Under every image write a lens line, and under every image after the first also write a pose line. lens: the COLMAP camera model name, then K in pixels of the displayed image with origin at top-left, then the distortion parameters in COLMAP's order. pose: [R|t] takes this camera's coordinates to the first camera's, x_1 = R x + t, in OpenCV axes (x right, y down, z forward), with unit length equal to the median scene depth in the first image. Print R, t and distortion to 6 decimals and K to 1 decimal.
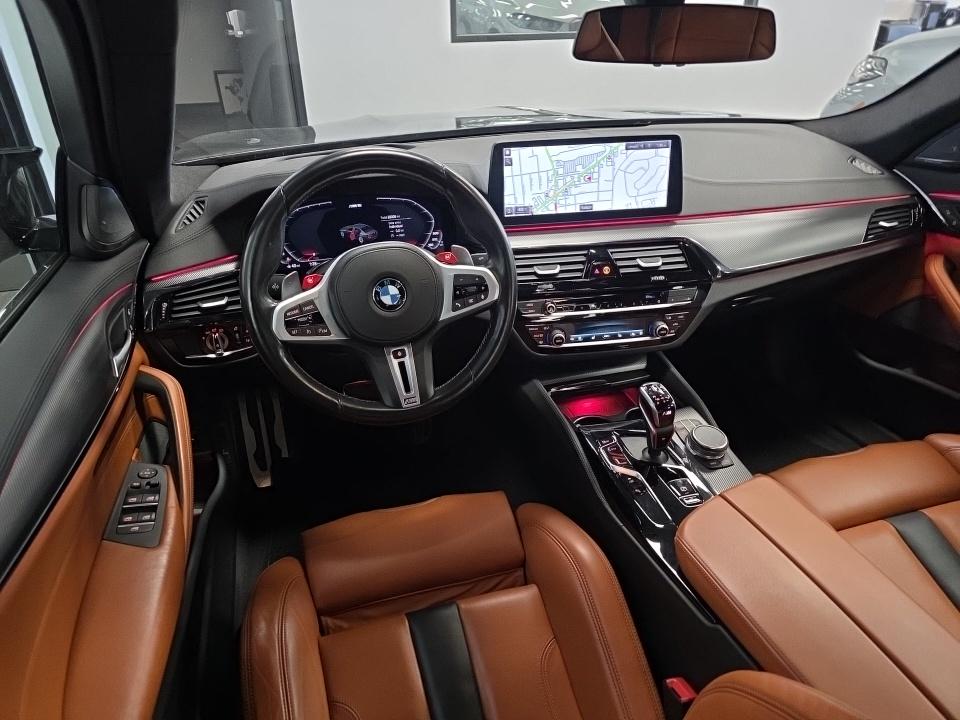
lens RADIAL K [[641.1, 0, 480.0], [0, 641.1, 360.0], [0, 0, 1]] dist [0.043902, -0.000766]
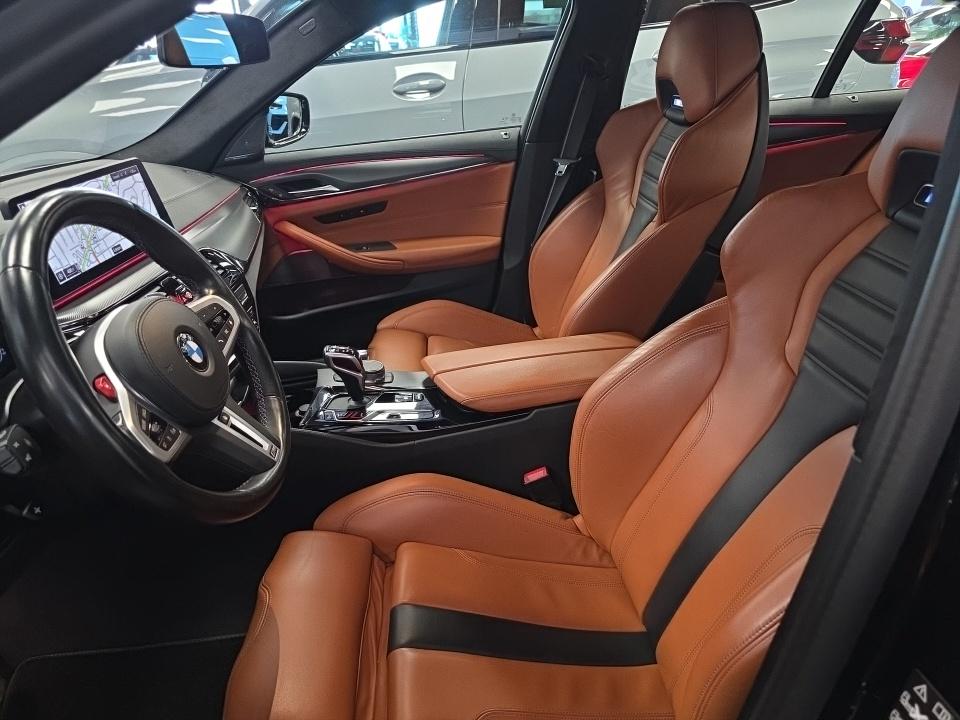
lens RADIAL K [[641.1, 0, 480.0], [0, 641.1, 360.0], [0, 0, 1]] dist [0.043902, -0.000766]
pose [[0.254482, -0.453771, 0.854009, -0.542469], [0.540214, 0.799160, 0.263652, -0.083268], [-0.802127, 0.394252, 0.448505, 0.268022]]
